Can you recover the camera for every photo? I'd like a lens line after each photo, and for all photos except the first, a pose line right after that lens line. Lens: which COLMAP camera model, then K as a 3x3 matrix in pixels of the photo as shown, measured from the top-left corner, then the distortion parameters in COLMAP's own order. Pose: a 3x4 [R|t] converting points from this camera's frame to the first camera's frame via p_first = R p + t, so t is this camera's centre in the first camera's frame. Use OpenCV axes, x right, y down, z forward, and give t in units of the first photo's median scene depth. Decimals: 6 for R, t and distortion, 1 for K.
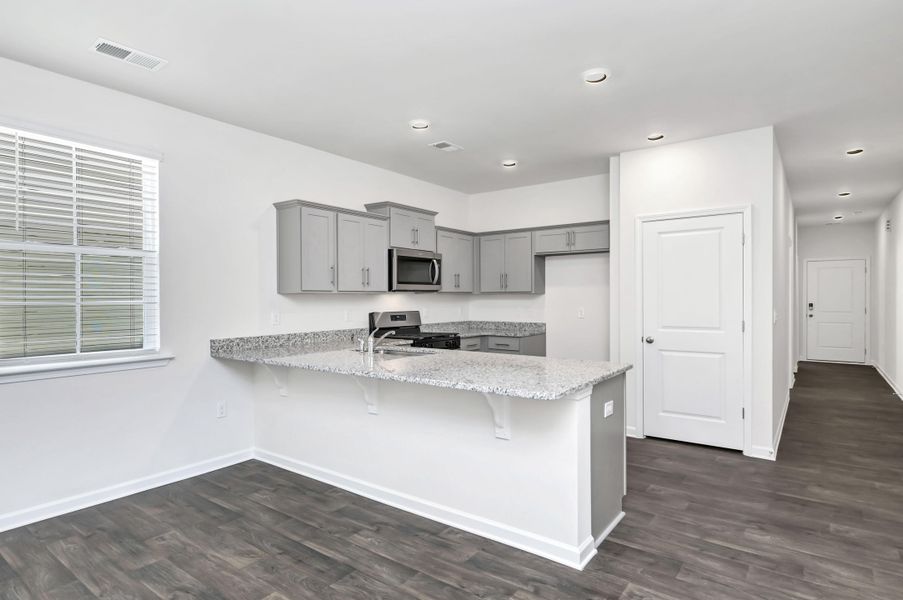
lens RADIAL K [[483.2, 0, 449.1], [0, 483.2, 293.2], [0, 0, 1]] dist [0.003363, 0.000591]
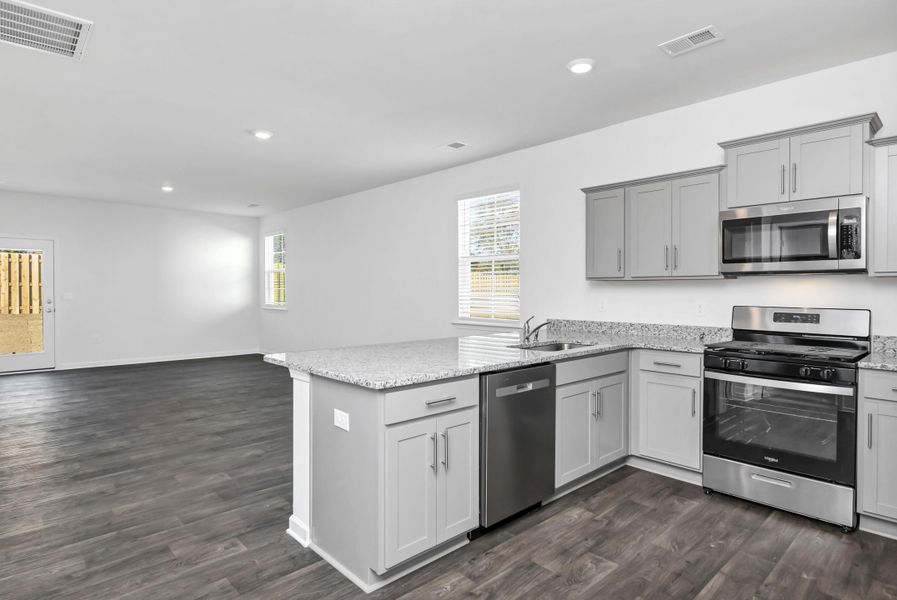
lens RADIAL K [[480.0, 0, 446.2], [0, 480.0, 293.2], [0, 0, 1]] dist [0.003363, 0.000591]
pose [[-0.169665, 0.008589, -0.985464, 0.609403], [0.007537, 0.999944, 0.007417, 0.013823], [0.985473, -0.006169, -0.169720, 0.736087]]
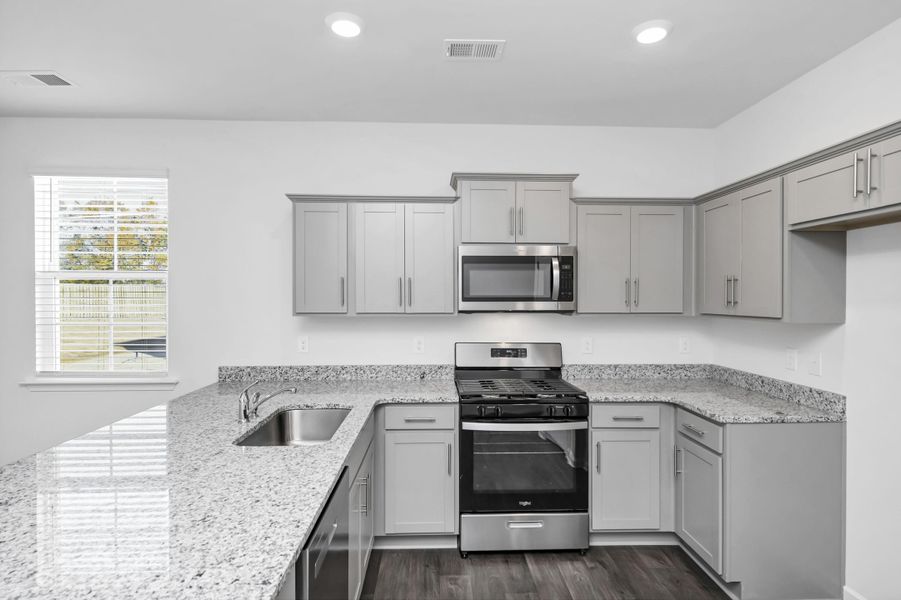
lens RADIAL K [[482.2, 0, 448.1], [0, 482.2, 293.2], [0, 0, 1]] dist [0.003363, 0.000591]
pose [[0.631939, -0.001370, -0.775017, 0.365834], [0.004415, 0.999989, 0.001832, -0.031008], [0.775005, -0.004580, 0.631938, 0.589573]]
